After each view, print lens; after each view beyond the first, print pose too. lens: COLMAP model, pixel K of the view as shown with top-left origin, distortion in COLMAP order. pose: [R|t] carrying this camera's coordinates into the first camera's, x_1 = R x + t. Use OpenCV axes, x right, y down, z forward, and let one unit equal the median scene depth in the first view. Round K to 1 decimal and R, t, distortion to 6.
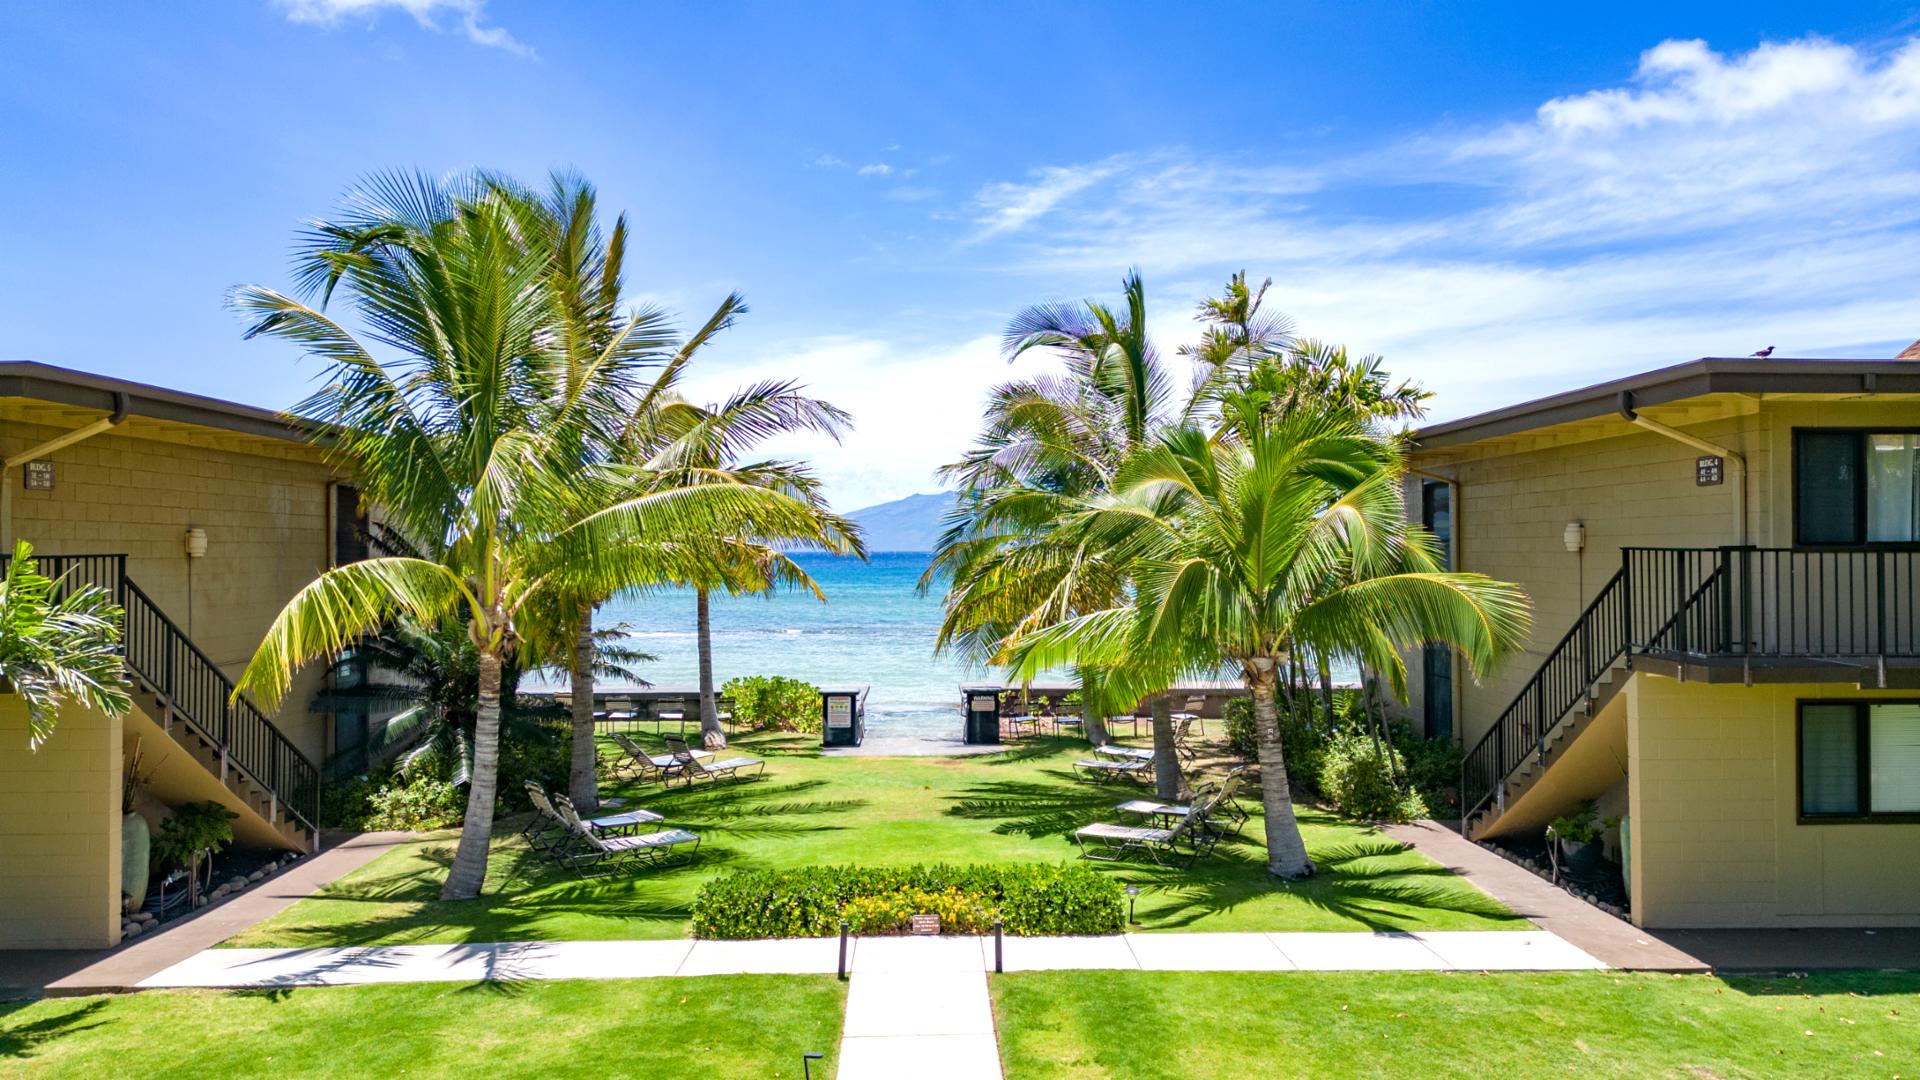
lens RADIAL K [[1304.6, 0, 960.0], [0, 1304.6, 540.0], [0, 0, 1]] dist [0.091721, -0.094402]
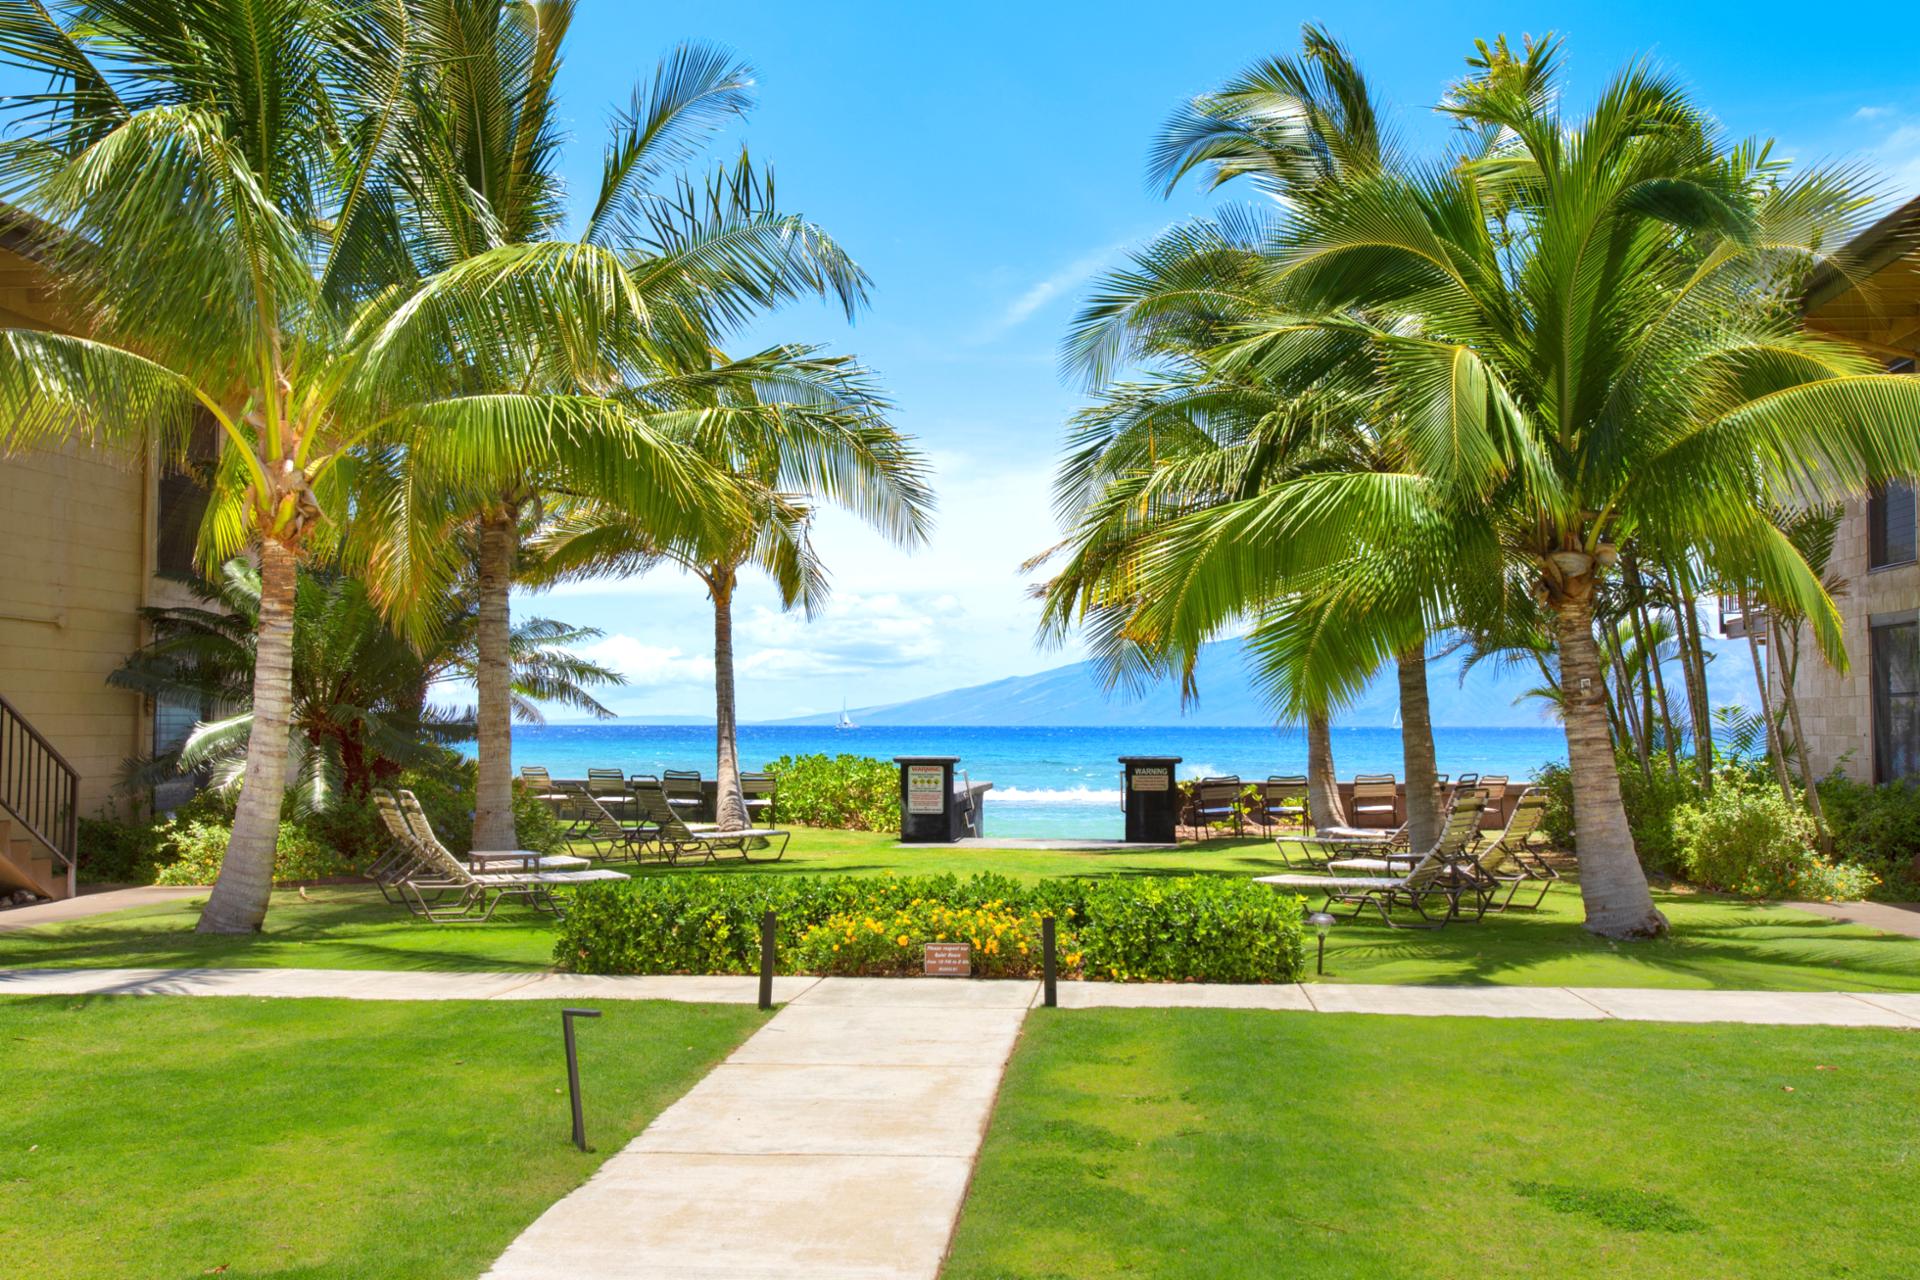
lens RADIAL K [[1786.6, 0, 960.0], [0, 1786.6, 640.0], [0, 0, 1]] dist [0.007756, 0.013488]
pose [[0.991256, -0.005282, -0.131844, 0.074826], [-0.001031, 0.998858, -0.047769, 0.174595], [0.131946, 0.047488, 0.990119, 0.209718]]
